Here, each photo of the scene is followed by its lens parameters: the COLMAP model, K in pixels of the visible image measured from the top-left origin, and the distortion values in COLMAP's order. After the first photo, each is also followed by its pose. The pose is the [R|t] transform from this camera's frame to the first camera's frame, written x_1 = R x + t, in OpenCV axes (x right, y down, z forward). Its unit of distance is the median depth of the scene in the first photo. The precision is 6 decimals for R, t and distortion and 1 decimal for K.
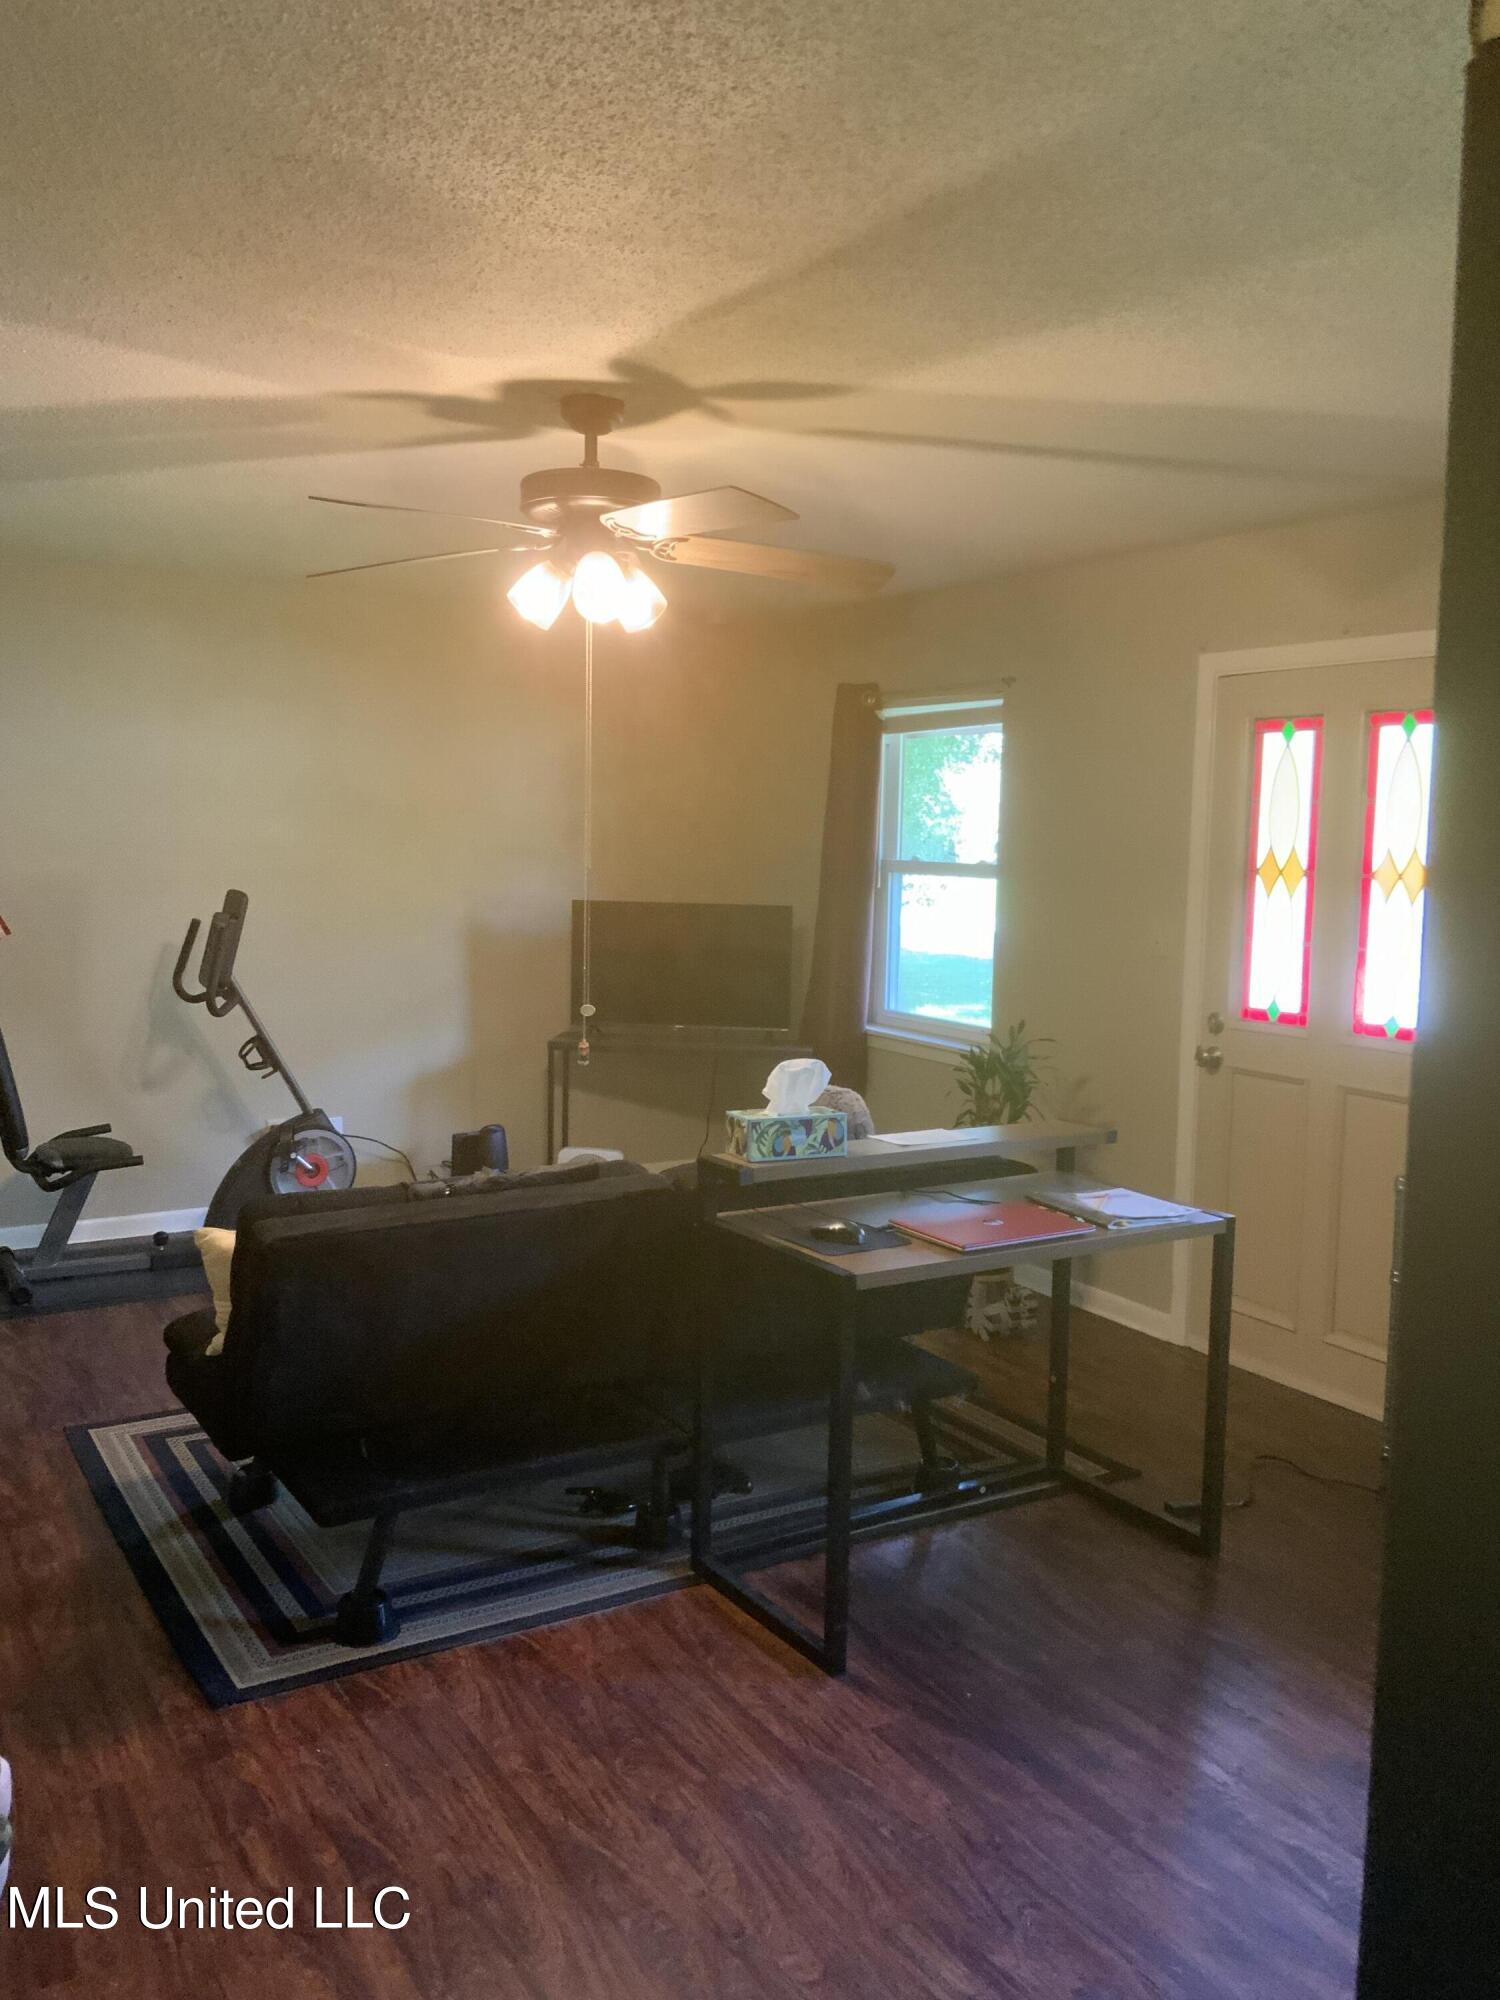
lens RADIAL K [[1648.6, 0, 748.3], [0, 1648.6, 1007.4], [0, 0, 1]] dist [0.124835, -0.239958]
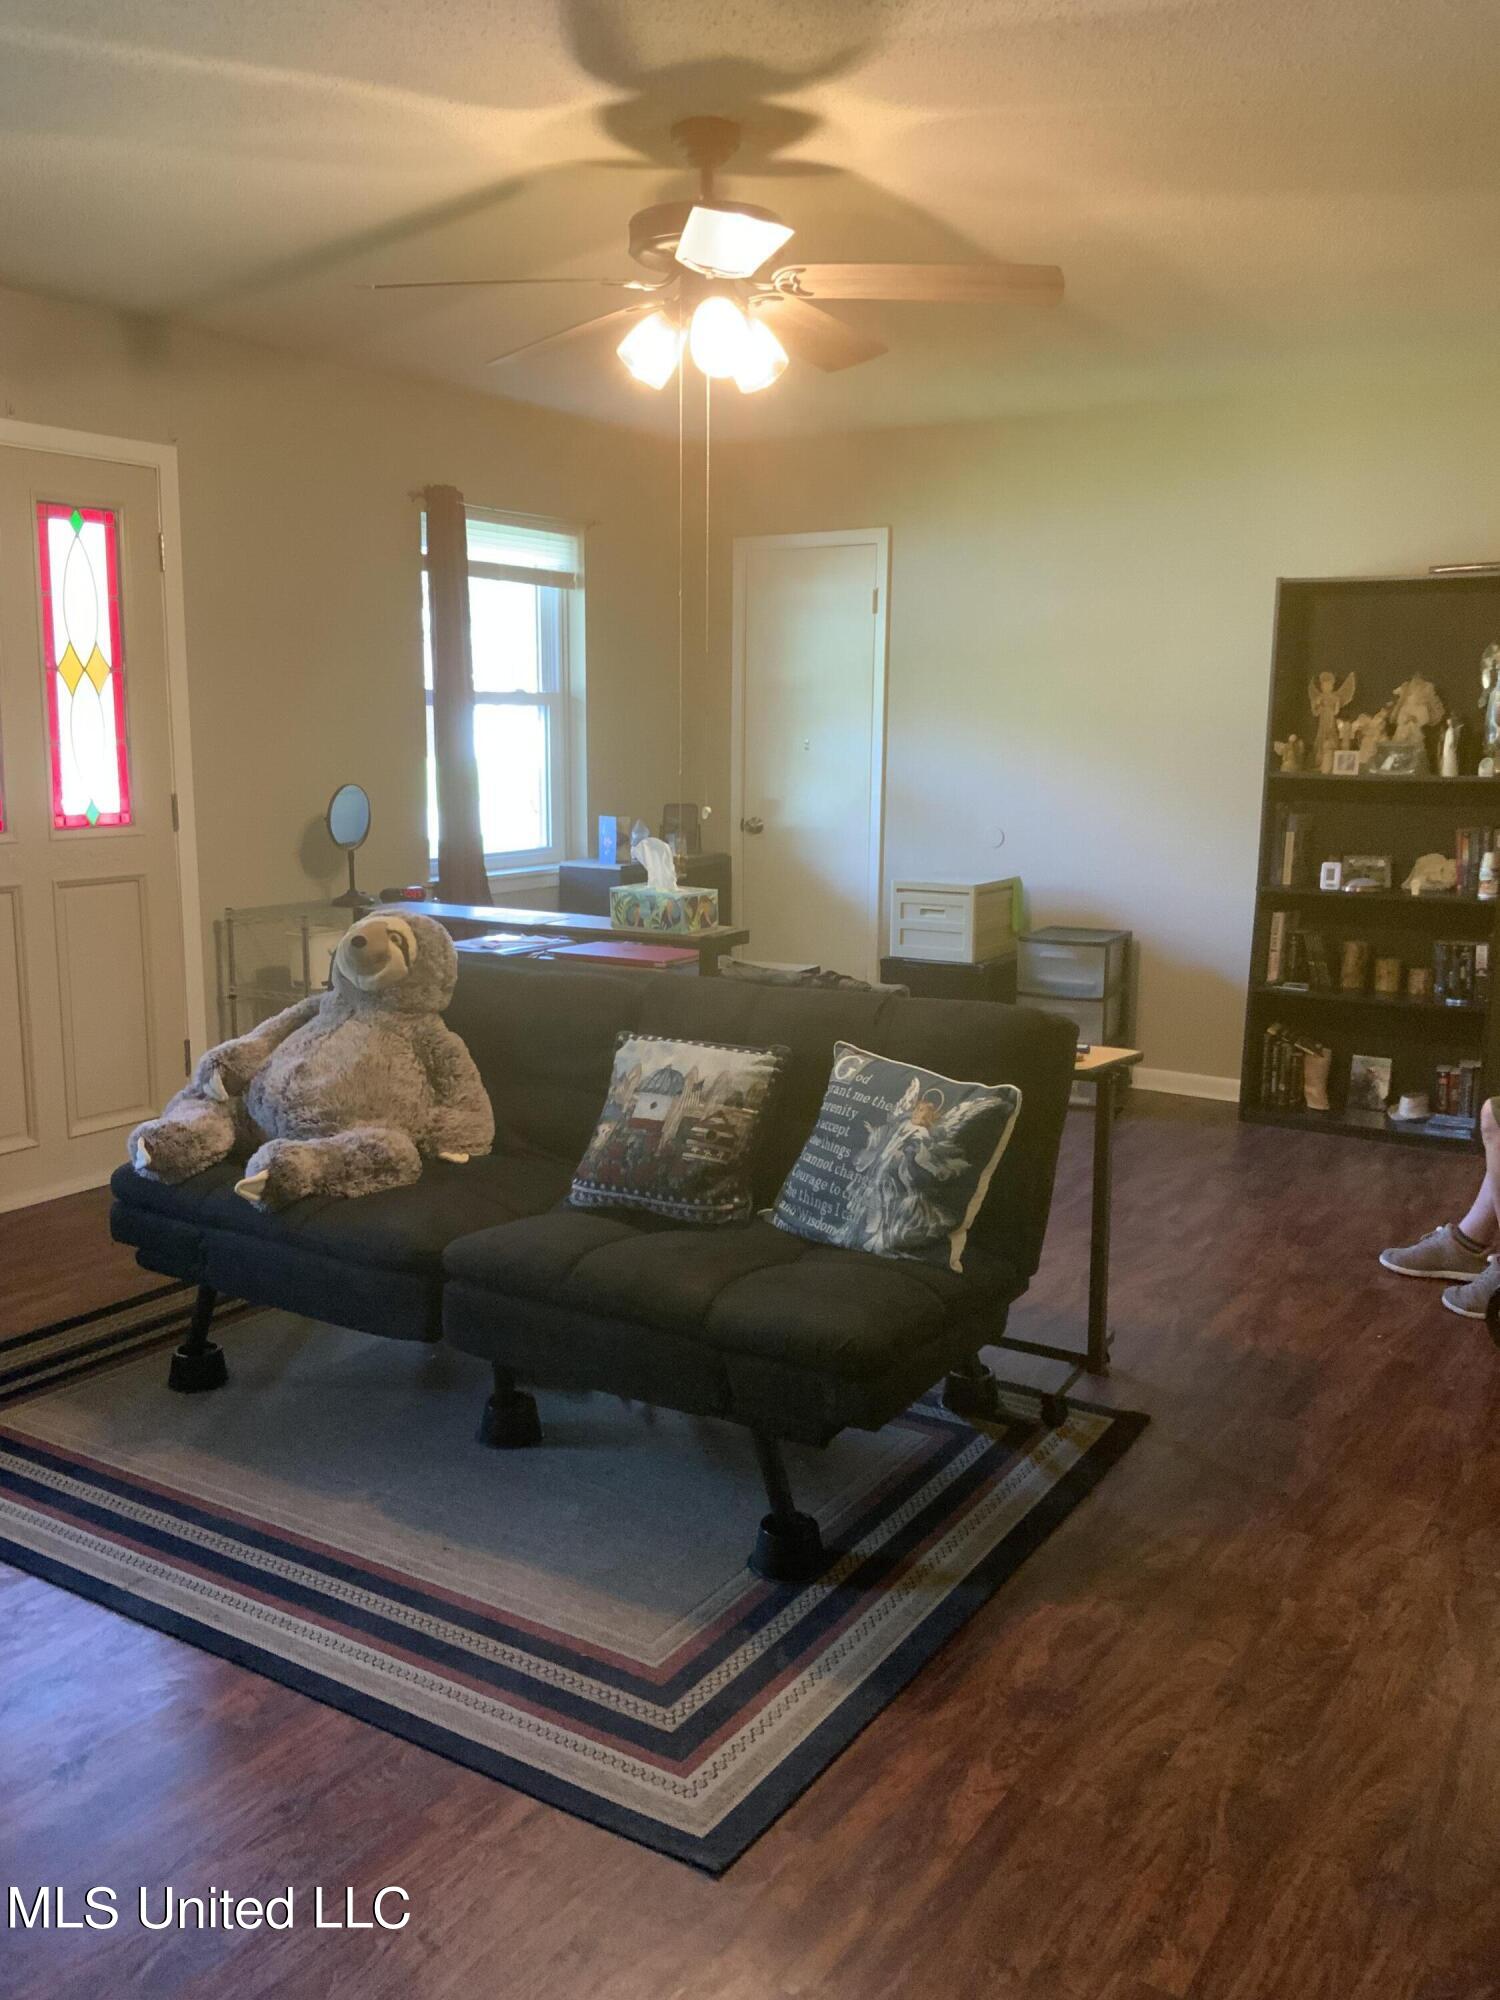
lens RADIAL K [[1648.6, 0, 748.3], [0, 1648.6, 1007.4], [0, 0, 1]] dist [0.124835, -0.239958]
pose [[-0.445261, -0.181611, 0.876790, -0.861512], [0.090579, 0.965056, 0.245893, -0.109585], [-0.890808, 0.188905, -0.413252, 1.258444]]
